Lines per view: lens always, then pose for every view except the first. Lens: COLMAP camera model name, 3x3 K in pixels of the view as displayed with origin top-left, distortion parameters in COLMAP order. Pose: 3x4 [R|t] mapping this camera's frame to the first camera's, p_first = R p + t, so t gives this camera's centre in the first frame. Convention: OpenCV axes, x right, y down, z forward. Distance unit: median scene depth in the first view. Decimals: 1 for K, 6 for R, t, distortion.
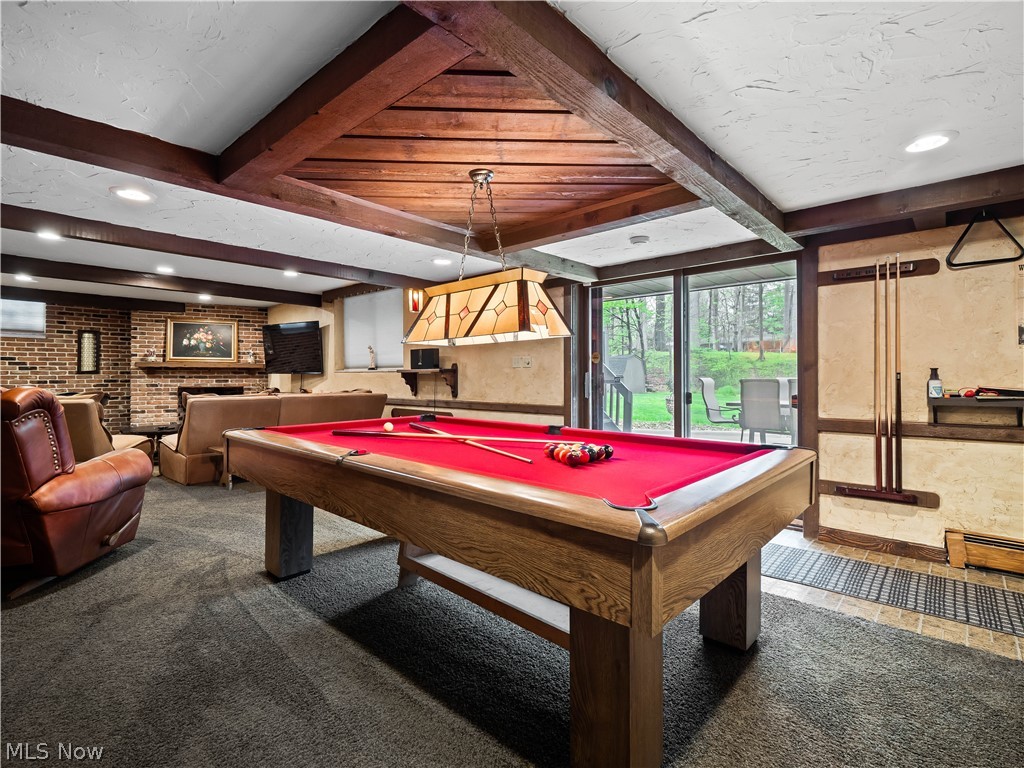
lens RADIAL K [[494.3, 0, 511.8], [0, 494.3, 376.9], [0, 0, 1]] dist [0.001826, -0.000345]
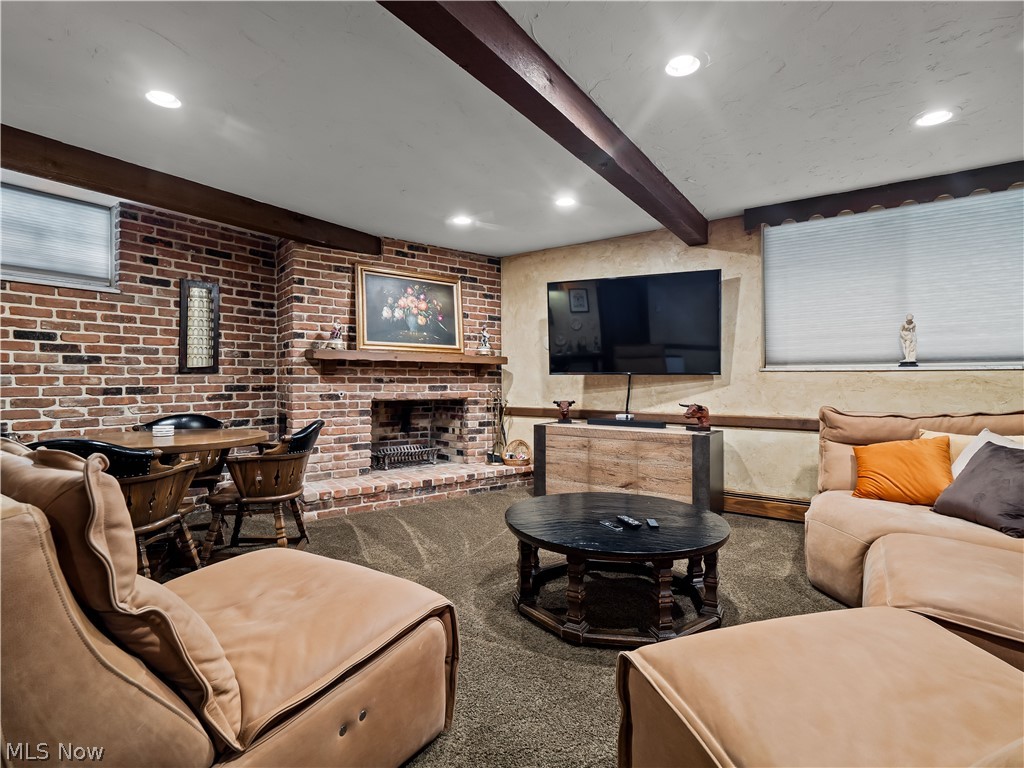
lens RADIAL K [[494.3, 0, 511.8], [0, 494.3, 376.9], [0, 0, 1]] dist [0.001826, -0.000345]
pose [[0.990728, 0.002697, 0.135836, -0.623948], [-0.001875, 0.999979, -0.006180, -0.000392], [-0.135850, 0.005868, 0.990712, 0.490226]]
